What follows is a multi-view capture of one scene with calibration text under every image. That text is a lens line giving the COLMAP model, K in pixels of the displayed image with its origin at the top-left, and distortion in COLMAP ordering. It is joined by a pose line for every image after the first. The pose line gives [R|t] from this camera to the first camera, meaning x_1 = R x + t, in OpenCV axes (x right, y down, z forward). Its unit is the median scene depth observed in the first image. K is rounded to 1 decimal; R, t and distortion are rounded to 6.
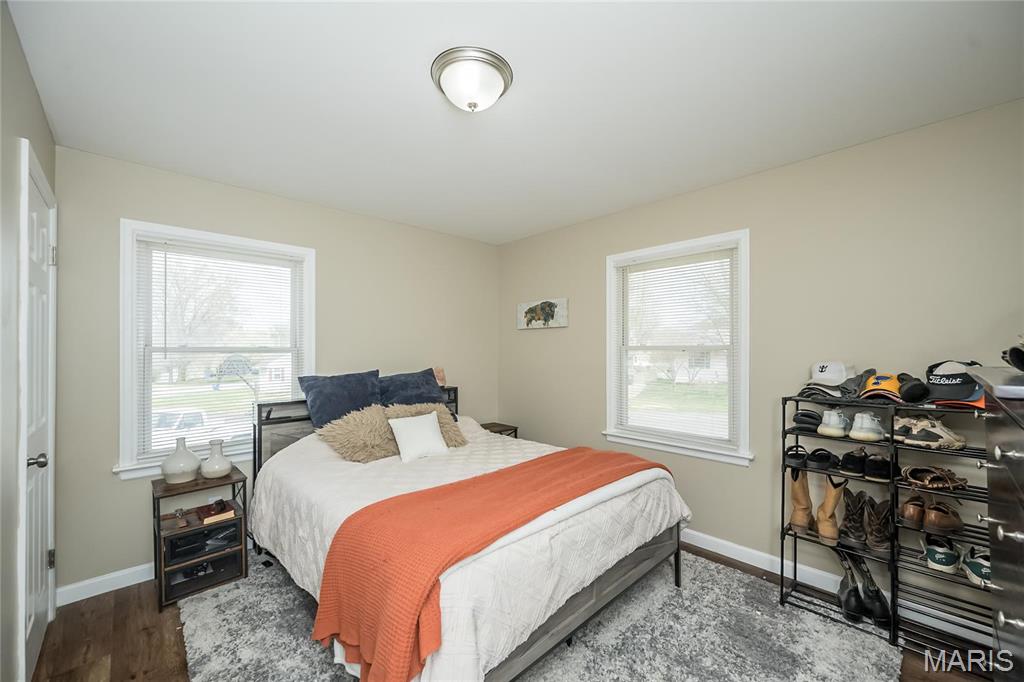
lens RADIAL K [[413.0, 0, 519.6], [0, 413.0, 344.3], [0, 0, 1]] dist [0.000129, 0.000433]
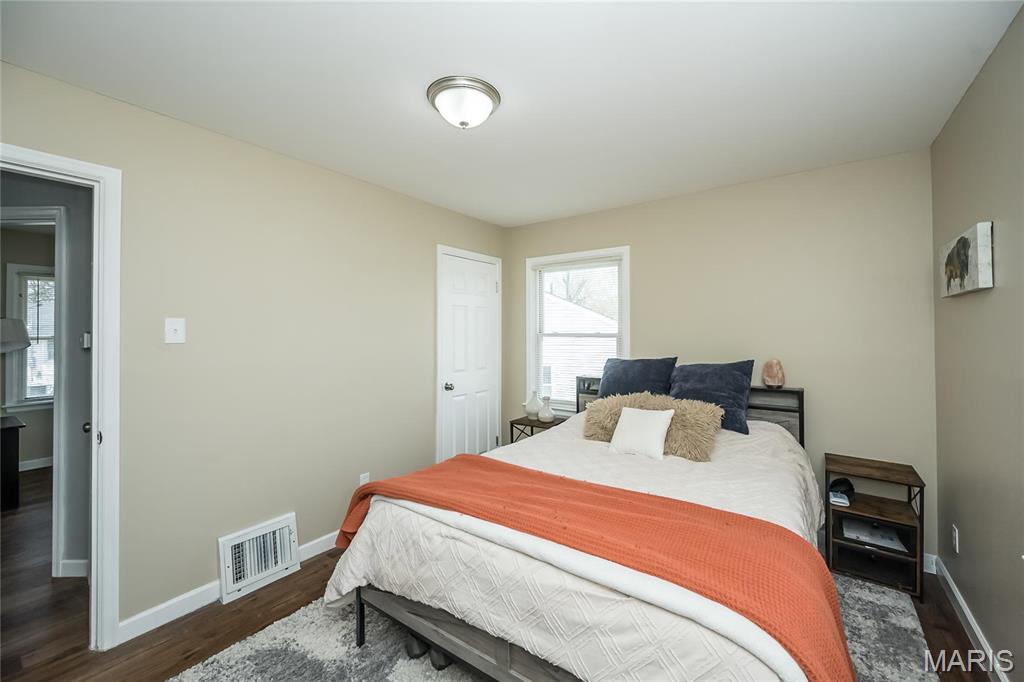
lens RADIAL K [[404.6, 0, 510.1], [0, 404.6, 328.3], [0, 0, 1]] dist [0.000023, 0.000085]
pose [[0.166923, -0.006255, -0.985950, 0.572312], [0.008992, 0.999948, -0.004822, -0.003060], [0.985929, -0.008061, 0.166971, 0.555656]]
